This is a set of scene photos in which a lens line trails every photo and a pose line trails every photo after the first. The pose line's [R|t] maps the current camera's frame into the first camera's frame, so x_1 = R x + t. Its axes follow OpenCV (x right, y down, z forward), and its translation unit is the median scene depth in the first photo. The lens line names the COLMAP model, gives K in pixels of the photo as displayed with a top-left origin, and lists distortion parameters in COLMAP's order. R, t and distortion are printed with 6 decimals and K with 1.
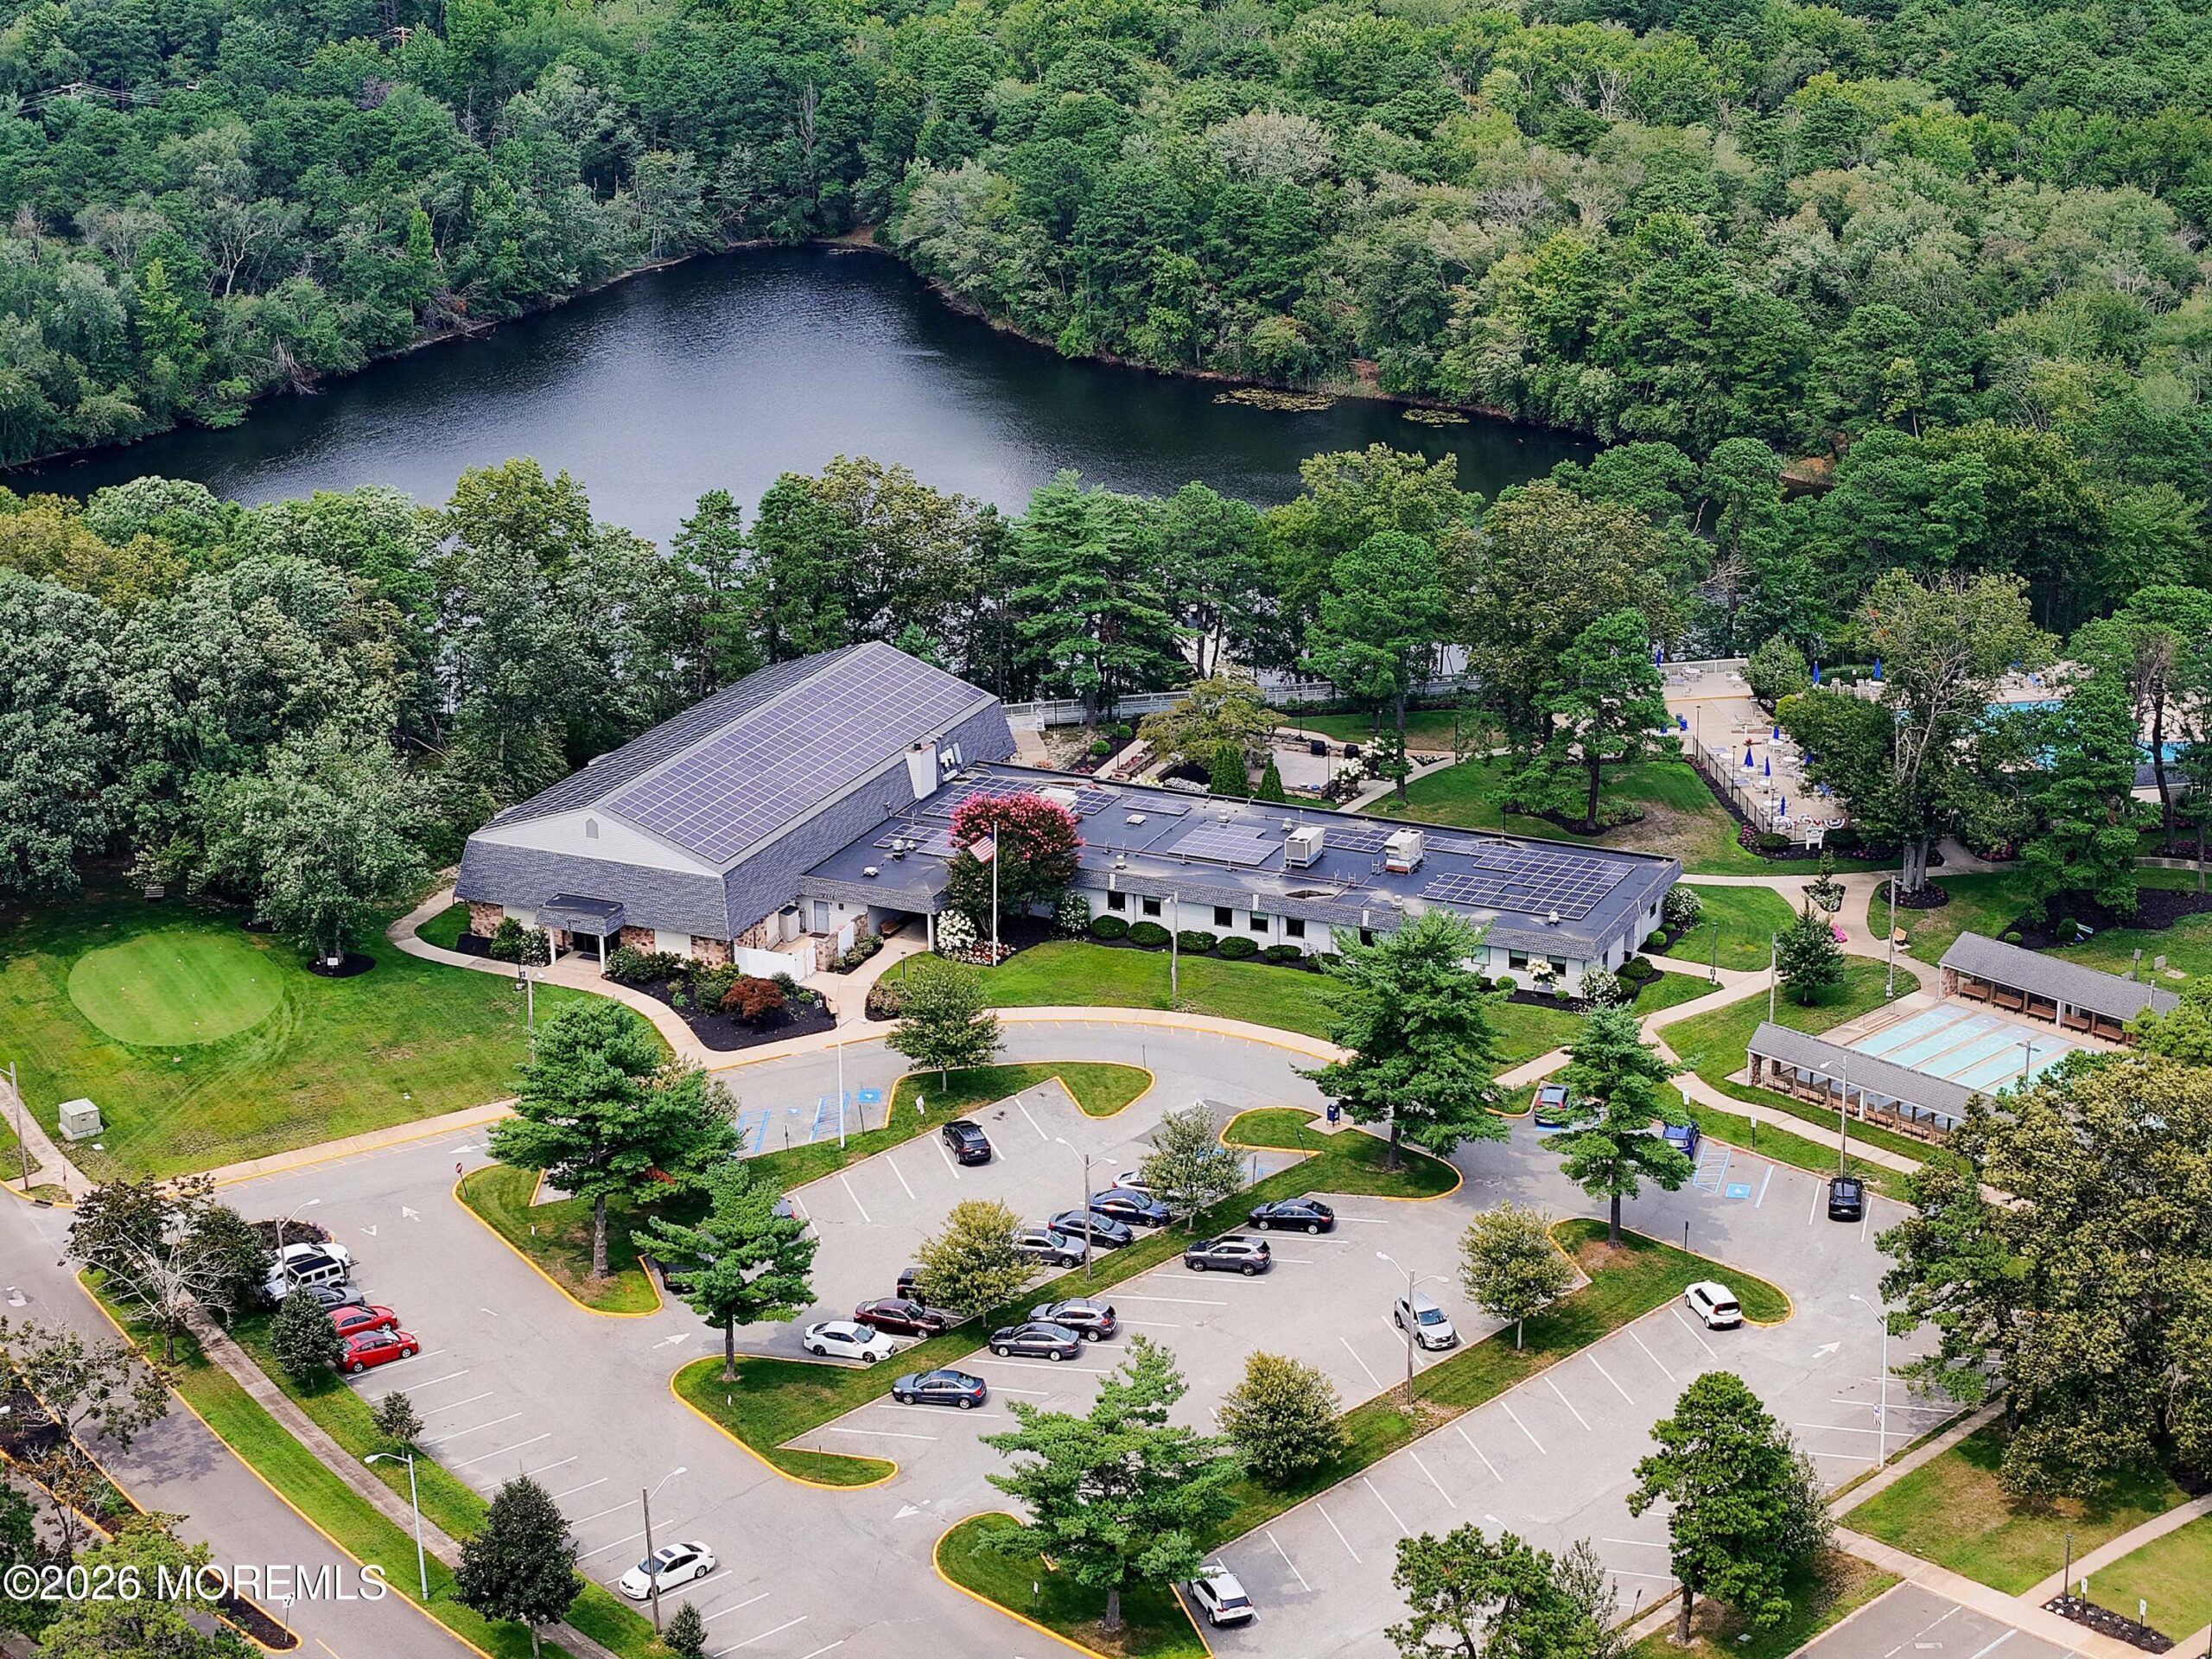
lens RADIAL K [[4490.4, 0, 1105.1], [0, 4490.4, 831.4], [0, 0, 1]] dist [-0.116849, 0.000000]
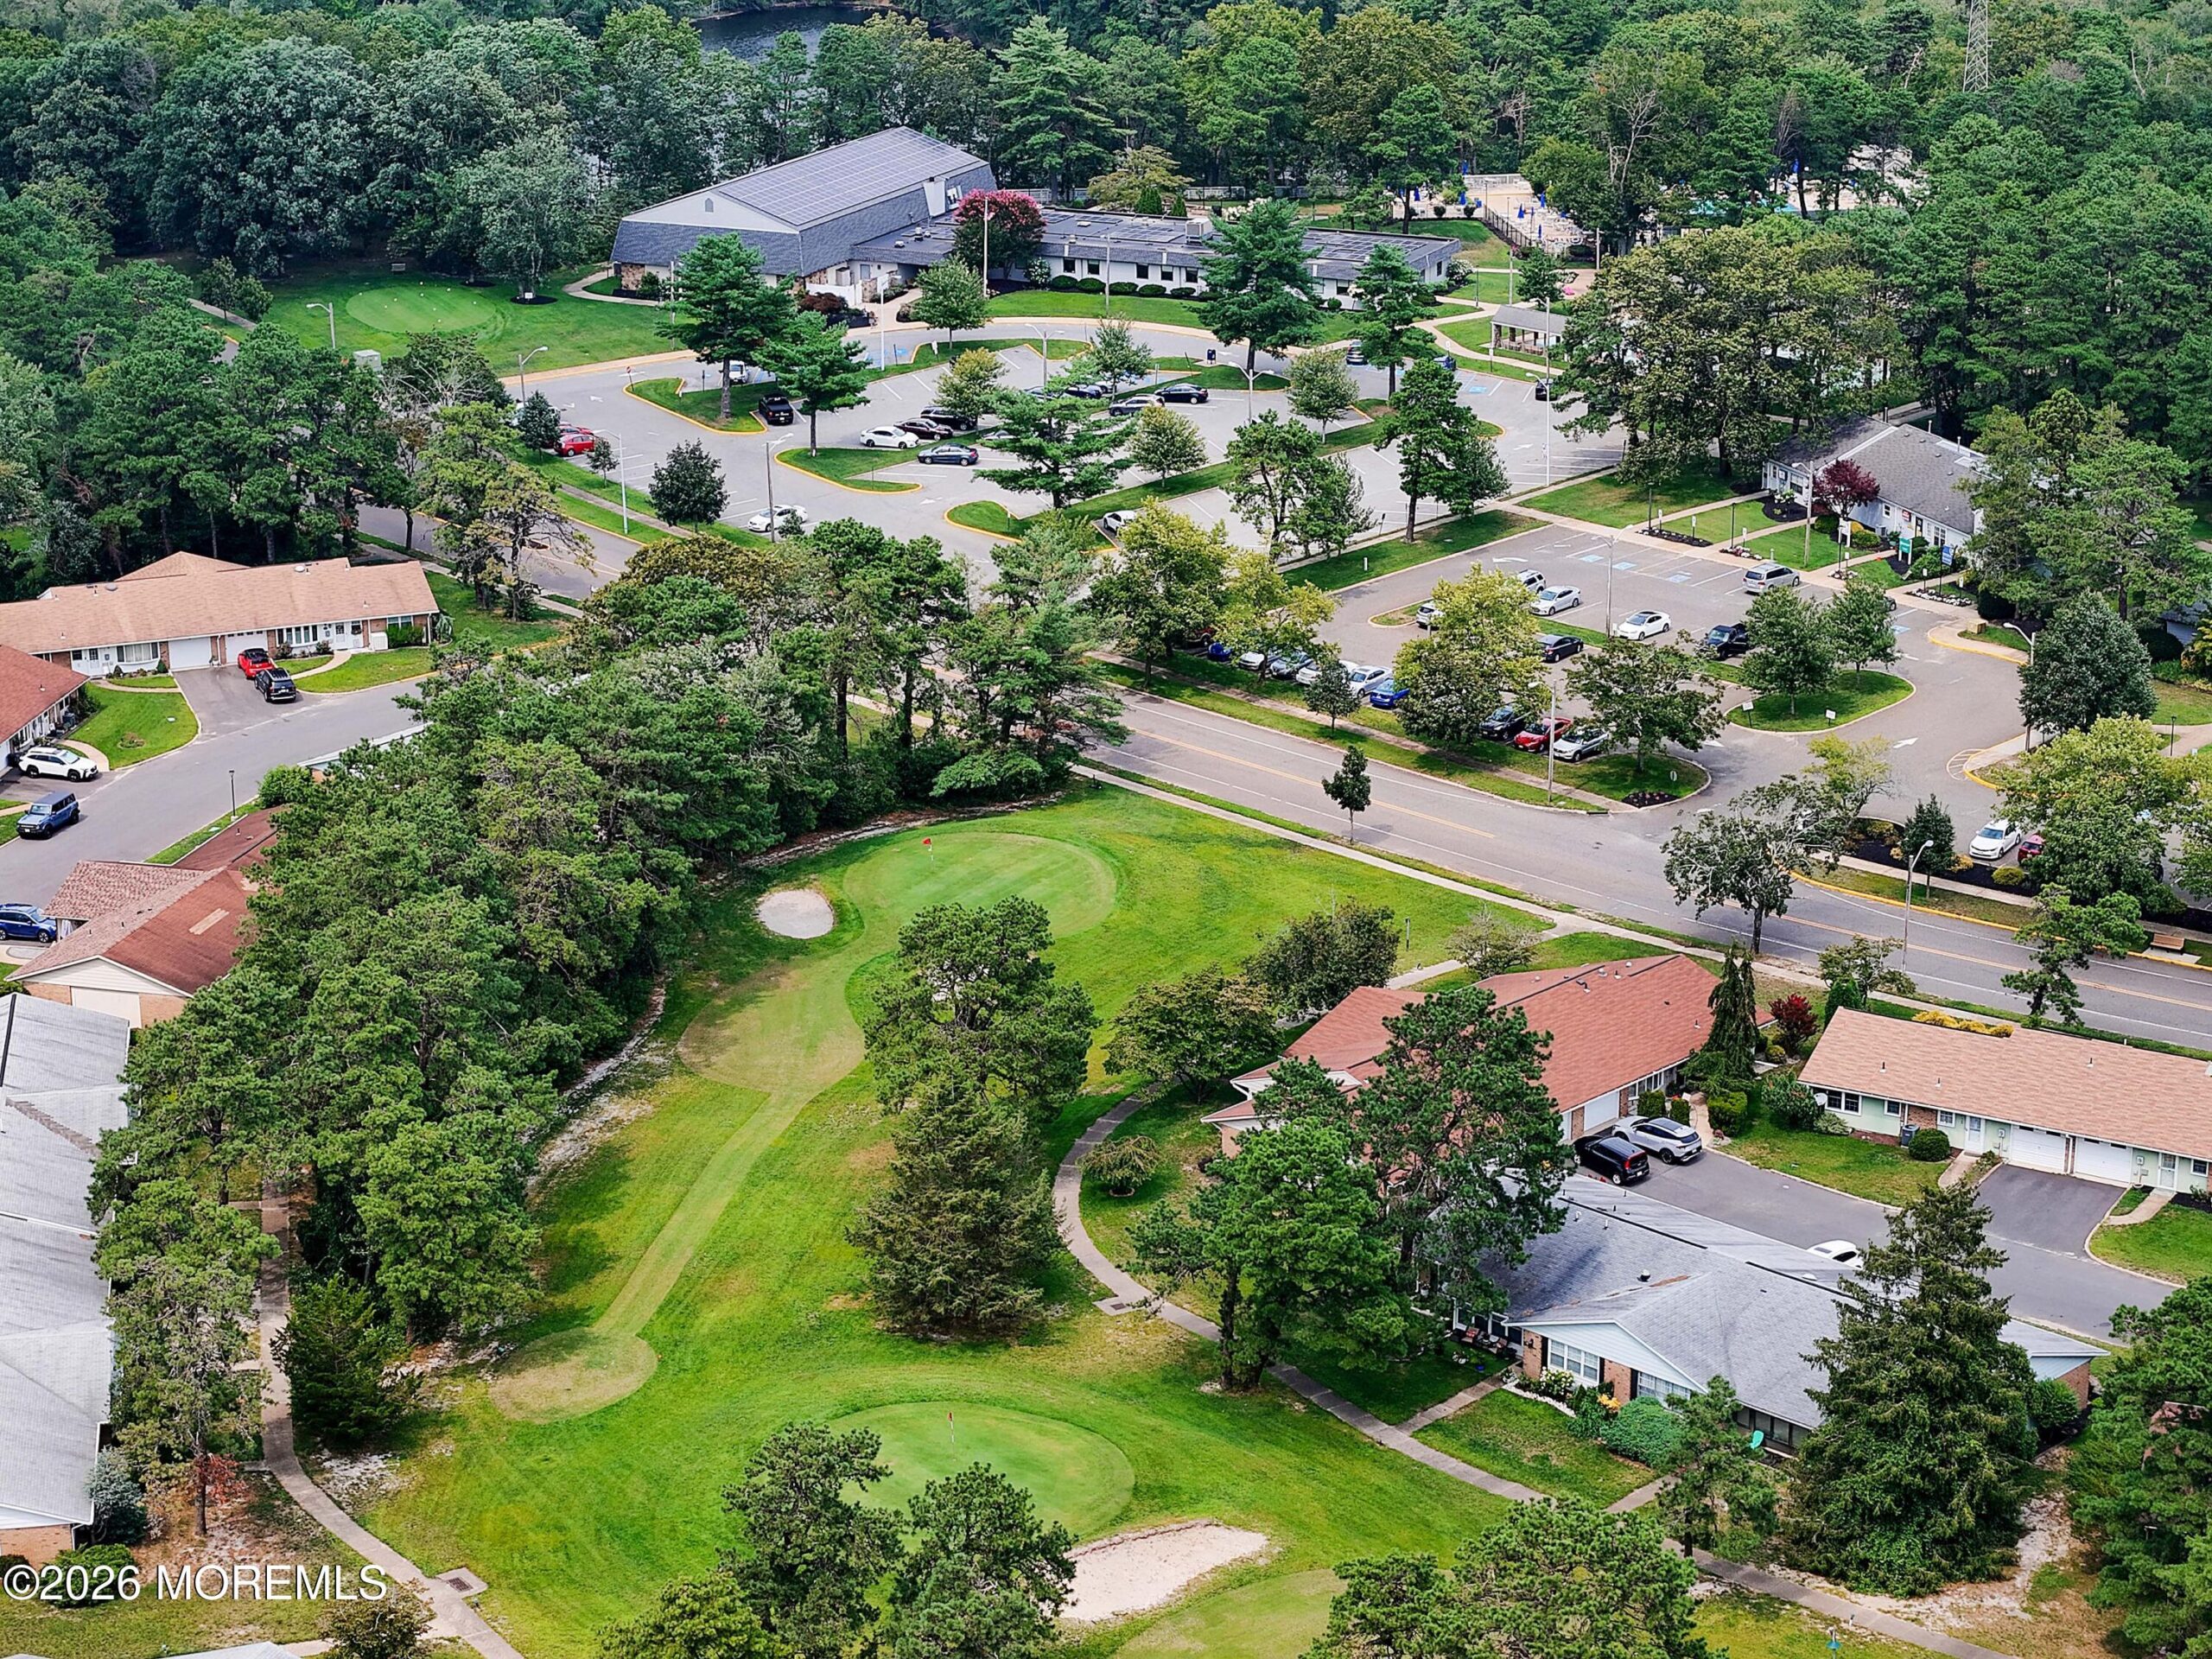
lens RADIAL K [[4490.4, 0, 1106.4], [0, 4490.4, 827.7], [0, 0, 1]] dist [-0.116849, 0.000000]
pose [[0.999966, 0.007182, 0.003994, 0.010101], [-0.007095, 0.999743, -0.021520, 0.229889], [-0.004147, 0.021491, 0.999760, -0.444232]]
